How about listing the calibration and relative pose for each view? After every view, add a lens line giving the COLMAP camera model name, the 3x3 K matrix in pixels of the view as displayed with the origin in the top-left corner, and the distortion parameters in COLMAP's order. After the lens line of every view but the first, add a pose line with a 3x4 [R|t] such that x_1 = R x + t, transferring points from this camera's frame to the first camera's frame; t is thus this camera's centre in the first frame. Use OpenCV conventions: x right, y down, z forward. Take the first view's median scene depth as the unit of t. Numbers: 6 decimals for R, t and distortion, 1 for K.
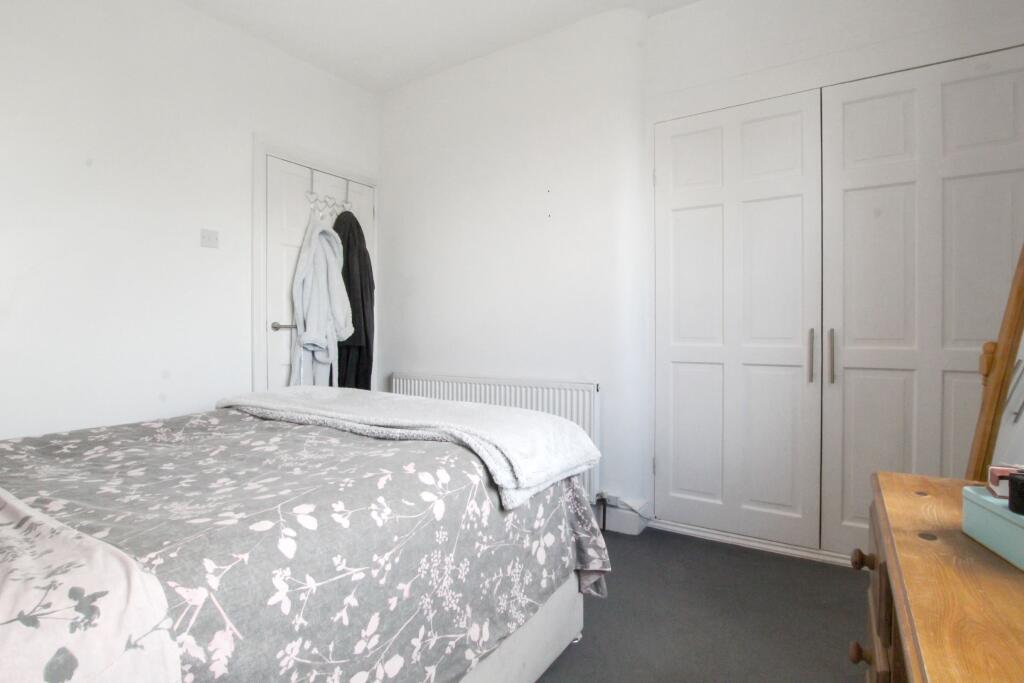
lens RADIAL K [[509.6, 0, 509.8], [0, 509.6, 333.6], [0, 0, 1]] dist [-0.002321, -0.000917]
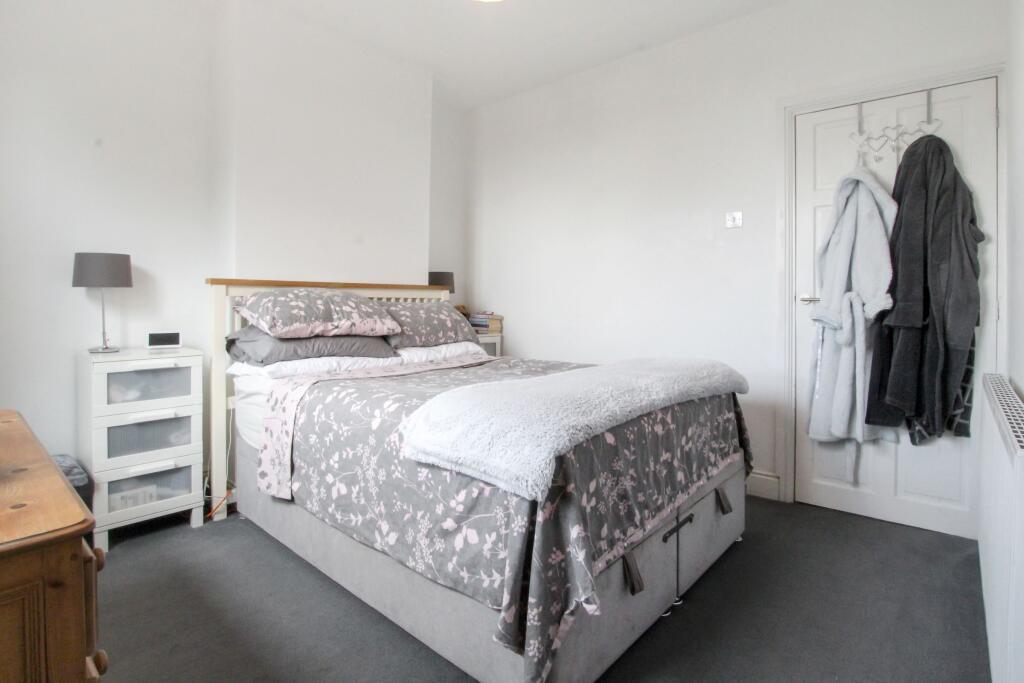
lens RADIAL K [[503.0, 0, 510.4], [0, 503.0, 306.4], [0, 0, 1]] dist [-0.000928, -0.000267]
pose [[-0.142301, -0.003568, -0.989817, 1.270536], [-0.009293, 0.999954, -0.002269, -0.001067], [0.989780, 0.008876, -0.142328, 1.594342]]
